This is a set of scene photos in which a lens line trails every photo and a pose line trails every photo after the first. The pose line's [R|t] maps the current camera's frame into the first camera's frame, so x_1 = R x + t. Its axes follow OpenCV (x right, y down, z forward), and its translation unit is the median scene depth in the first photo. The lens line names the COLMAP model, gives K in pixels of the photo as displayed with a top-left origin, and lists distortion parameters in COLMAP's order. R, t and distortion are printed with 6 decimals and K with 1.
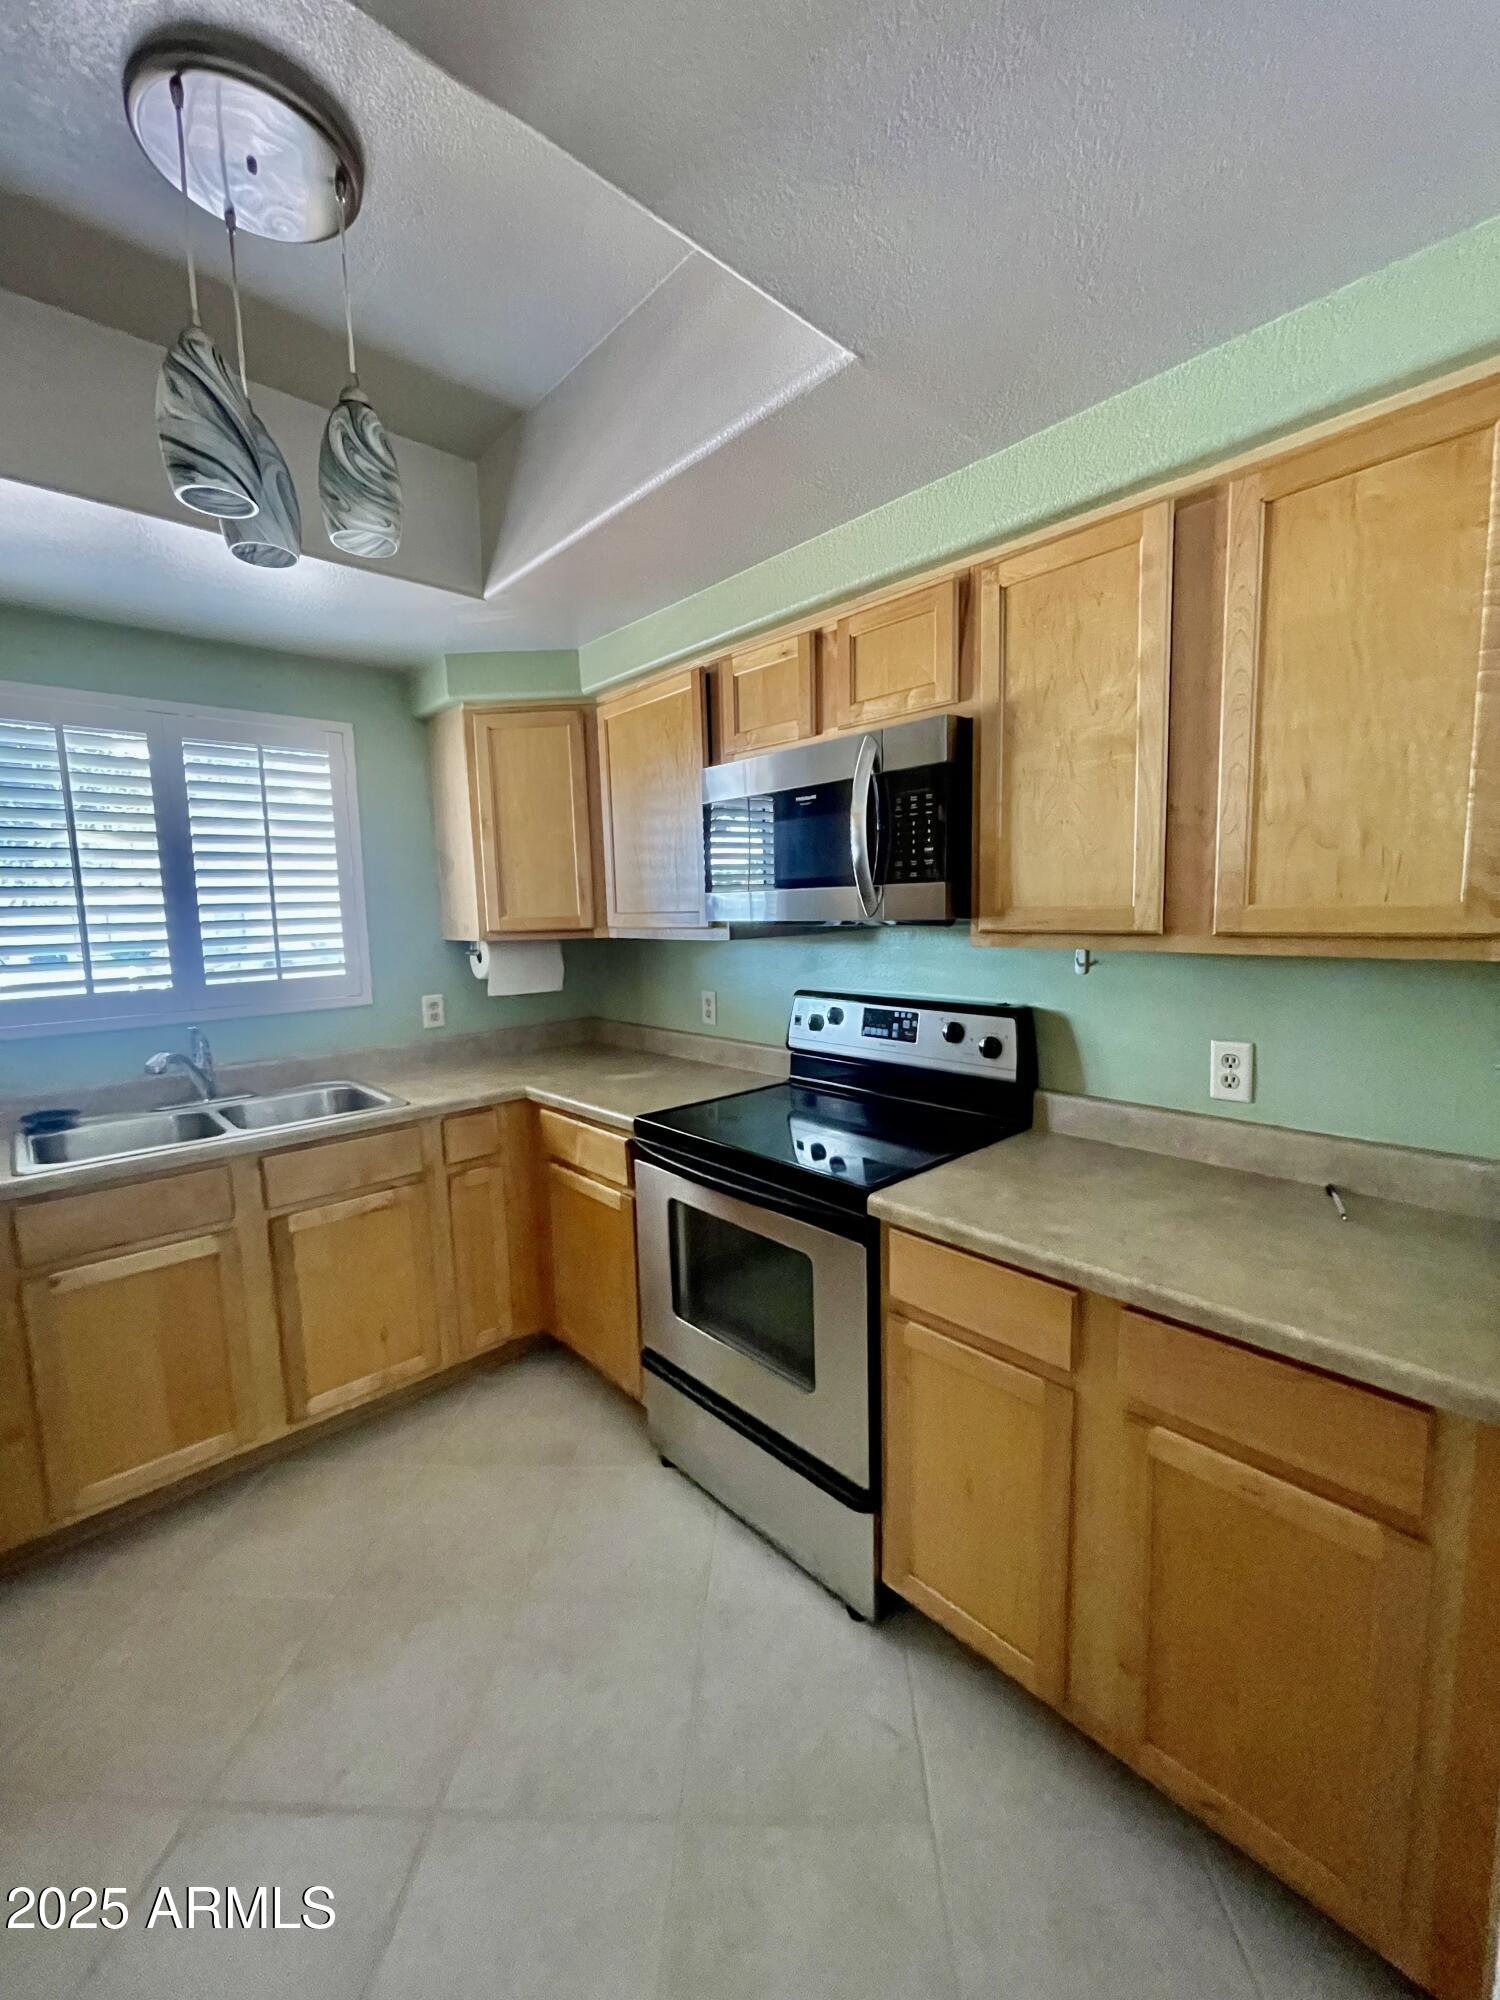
lens RADIAL K [[801.3, 0, 758.1], [0, 801.3, 992.2], [0, 0, 1]] dist [-0.004455, 0.000348]
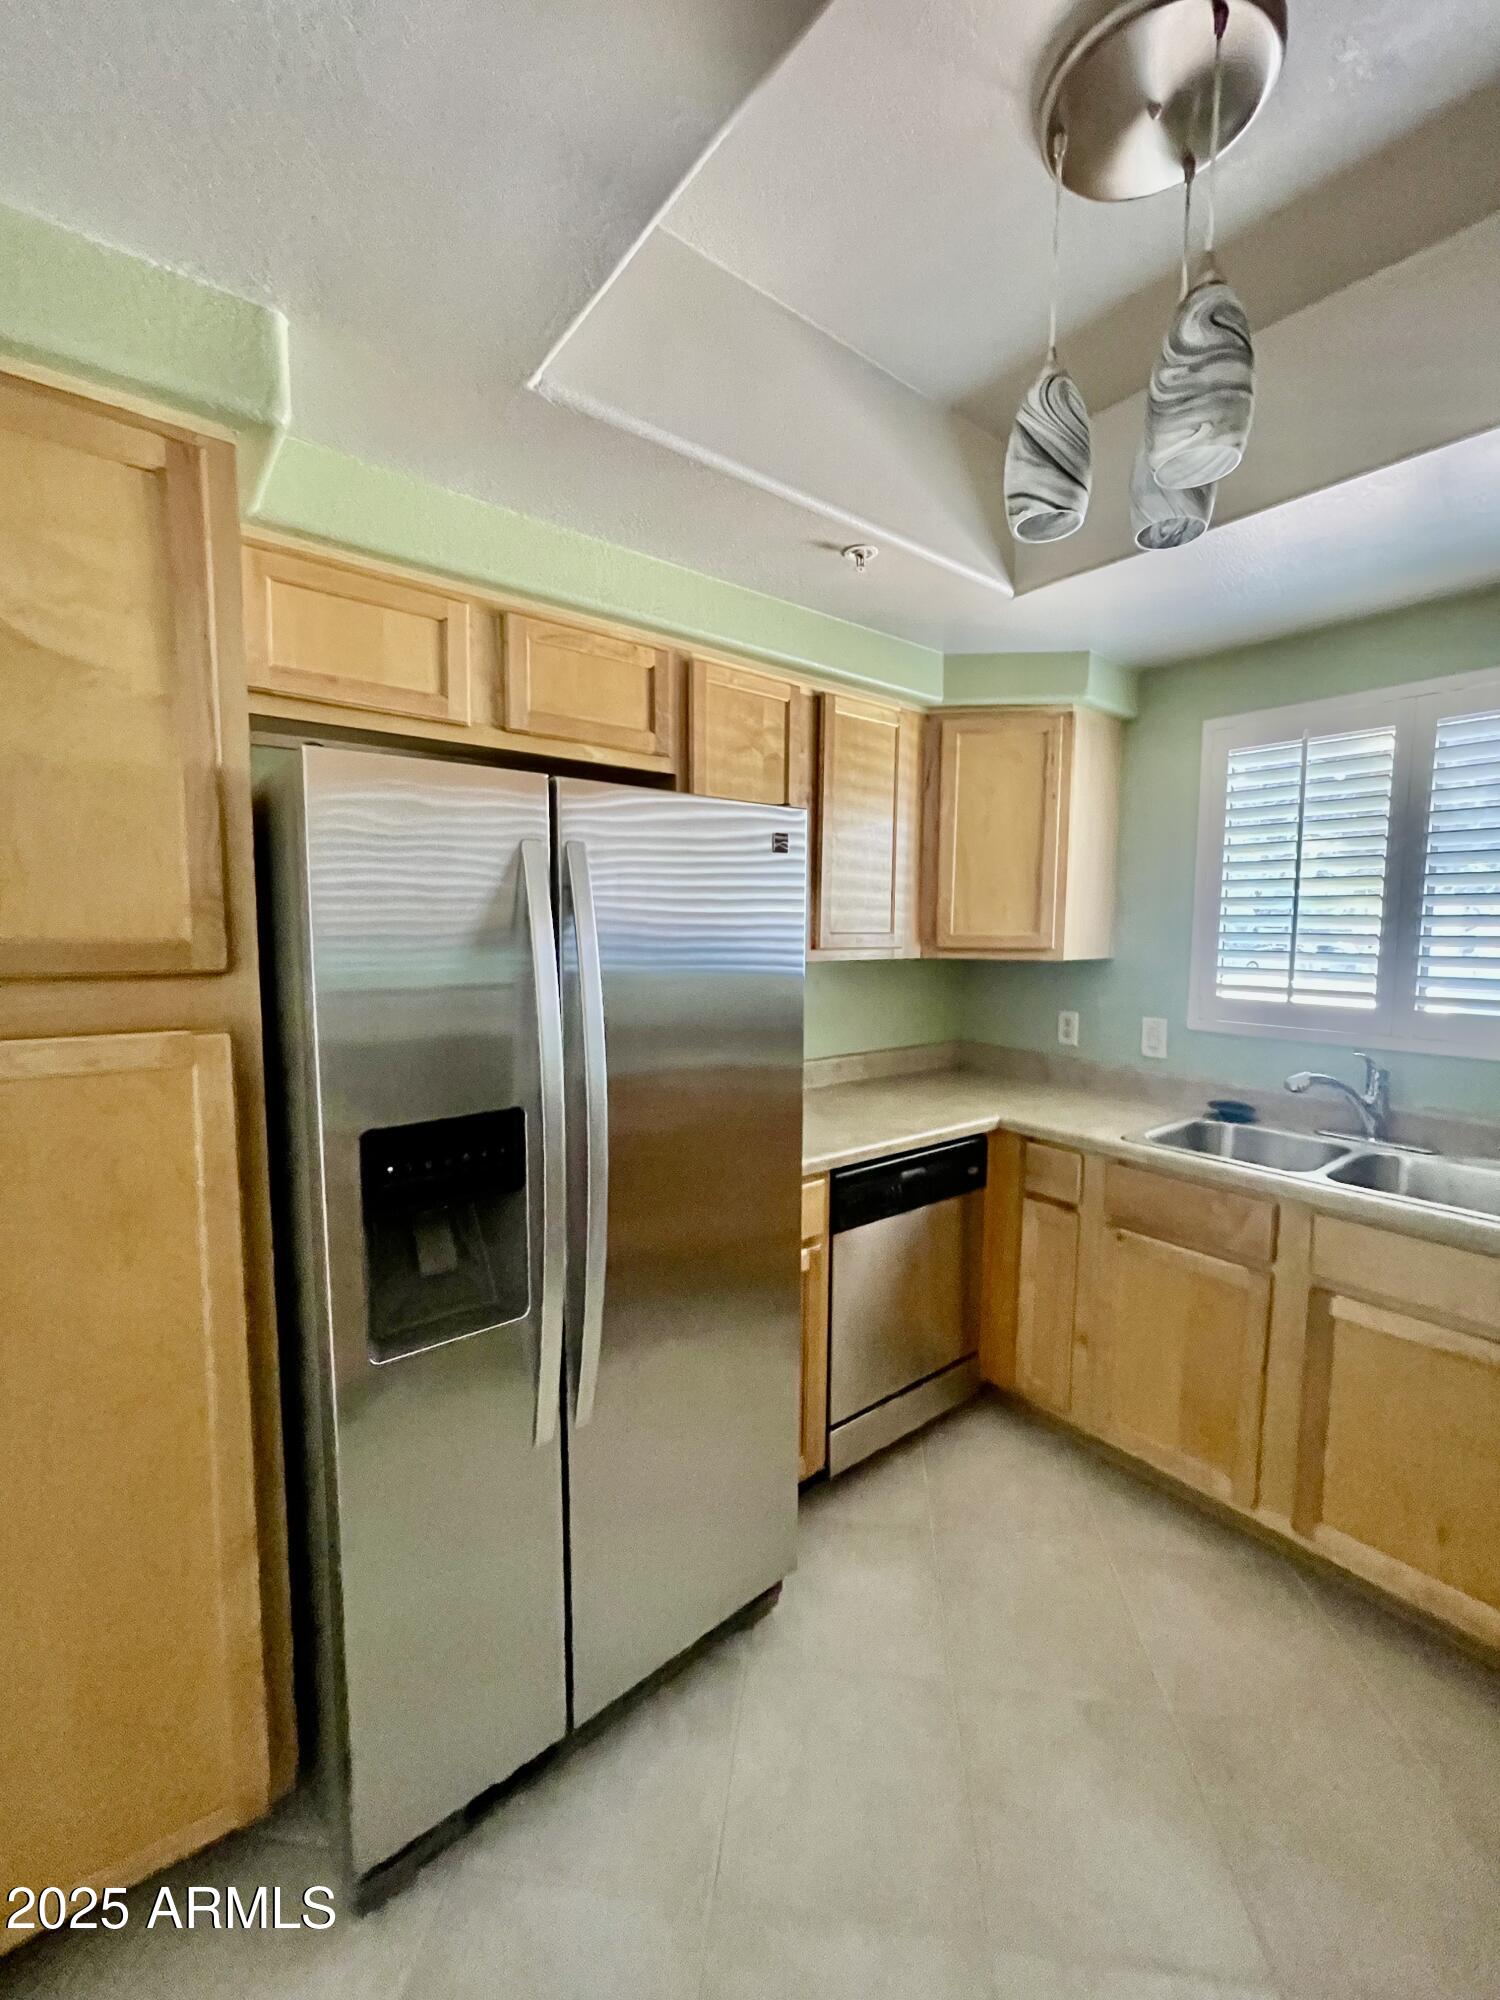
lens RADIAL K [[801.3, 0, 758.1], [0, 801.3, 992.2], [0, 0, 1]] dist [-0.004455, 0.000348]
pose [[-0.081709, 0.109322, -0.990642, 0.219390], [-0.119176, 0.985763, 0.118613, -0.049048], [0.989505, 0.127752, -0.067517, 0.399383]]
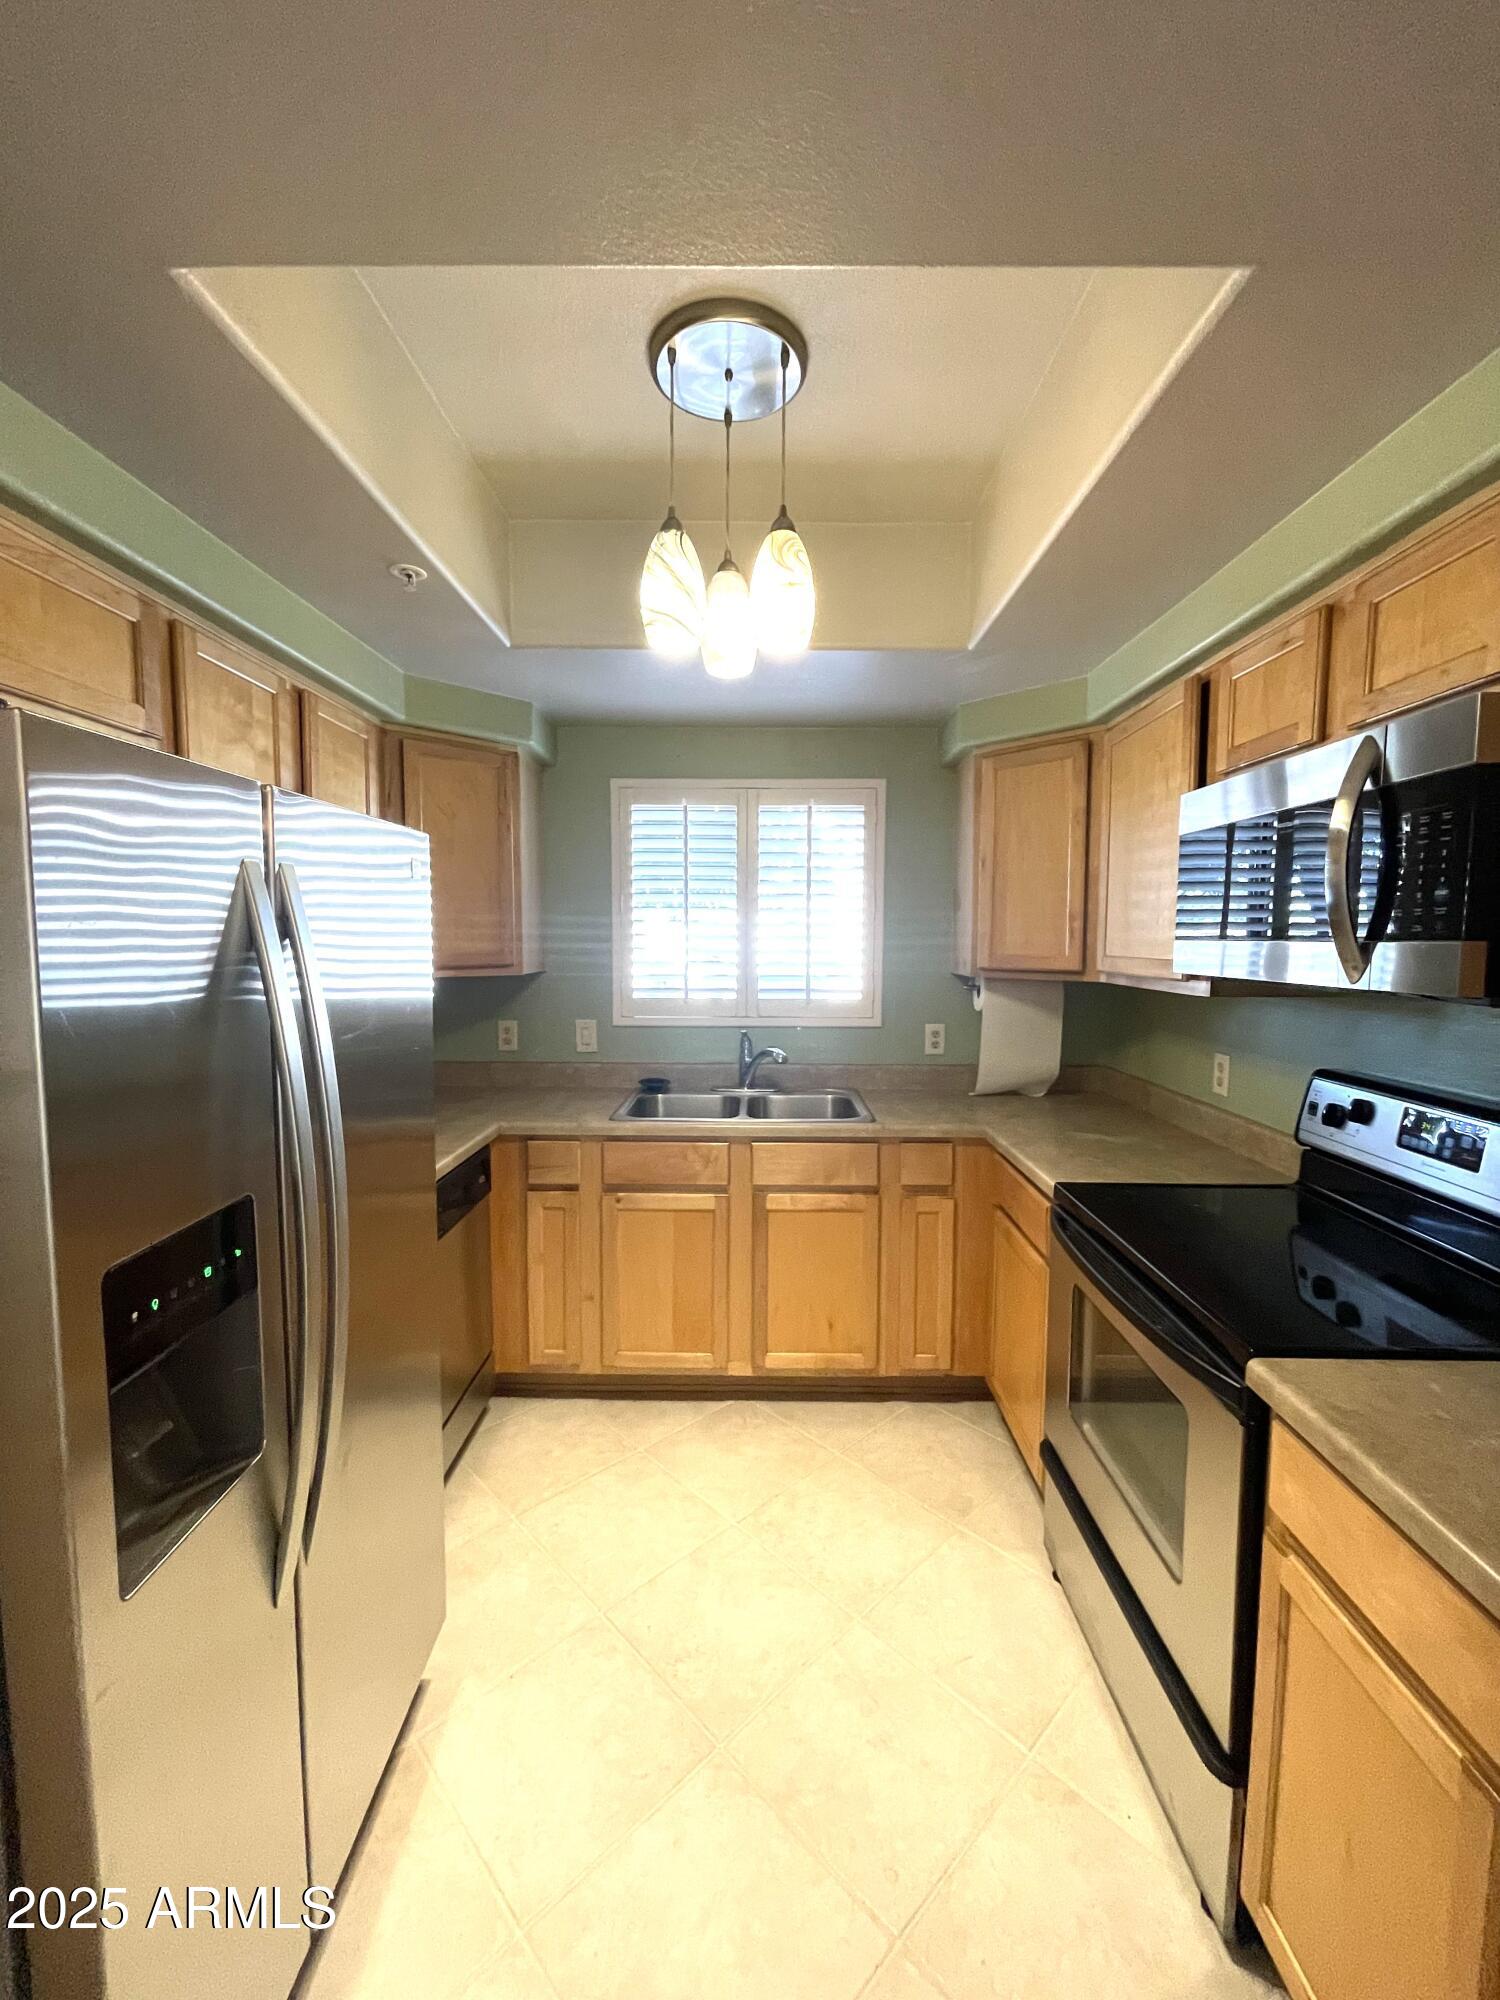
lens RADIAL K [[801.3, 0, 758.1], [0, 801.3, 992.2], [0, 0, 1]] dist [-0.004455, 0.000348]
pose [[0.725660, 0.078071, -0.683610, 0.190257], [-0.100617, 0.994902, 0.006816, -0.029086], [0.680657, 0.063836, 0.729816, 0.082010]]
